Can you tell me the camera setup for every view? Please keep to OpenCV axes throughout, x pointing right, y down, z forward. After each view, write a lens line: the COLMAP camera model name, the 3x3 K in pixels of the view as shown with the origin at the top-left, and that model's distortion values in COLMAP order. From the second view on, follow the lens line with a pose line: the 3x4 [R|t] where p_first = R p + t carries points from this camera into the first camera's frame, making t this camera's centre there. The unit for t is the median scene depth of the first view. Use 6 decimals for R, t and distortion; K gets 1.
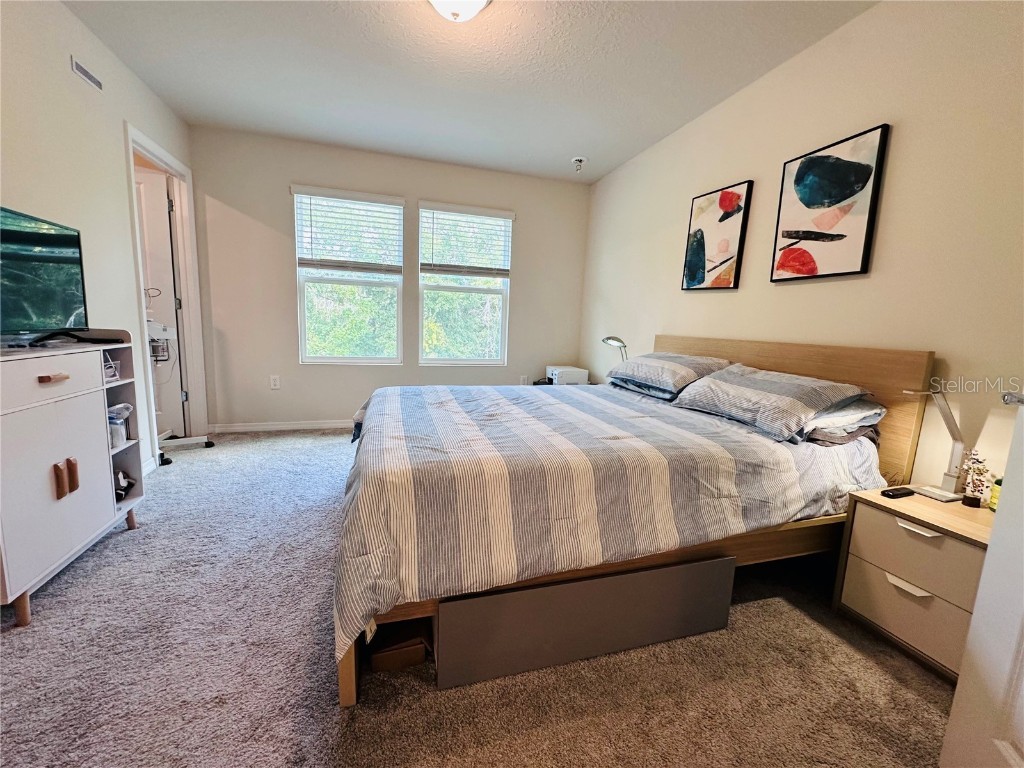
lens RADIAL K [[409.3, 0, 512.9], [0, 409.3, 382.2], [0, 0, 1]] dist [-0.004342, -0.000175]
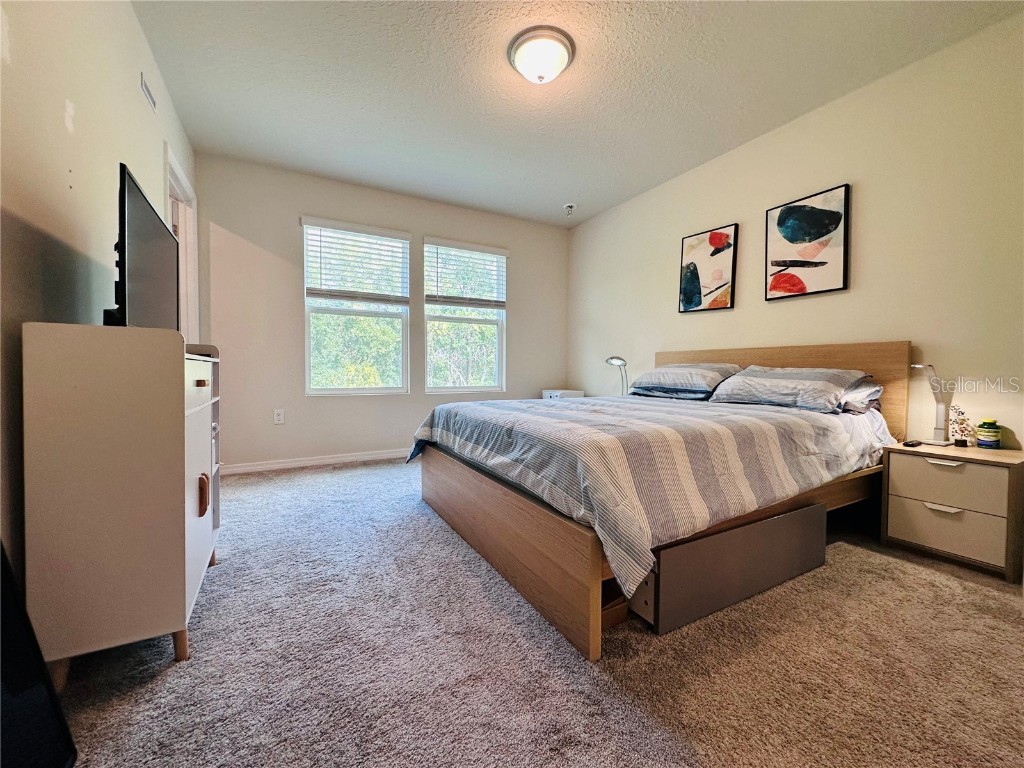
lens RADIAL K [[409.3, 0, 507.5], [0, 409.3, 384.0], [0, 0, 1]] dist [-0.004342, -0.000175]
pose [[0.978393, -0.042009, 0.202443, -0.417092], [0.063389, 0.992935, -0.100308, 0.086612], [-0.196799, 0.110974, 0.974143, -0.039247]]
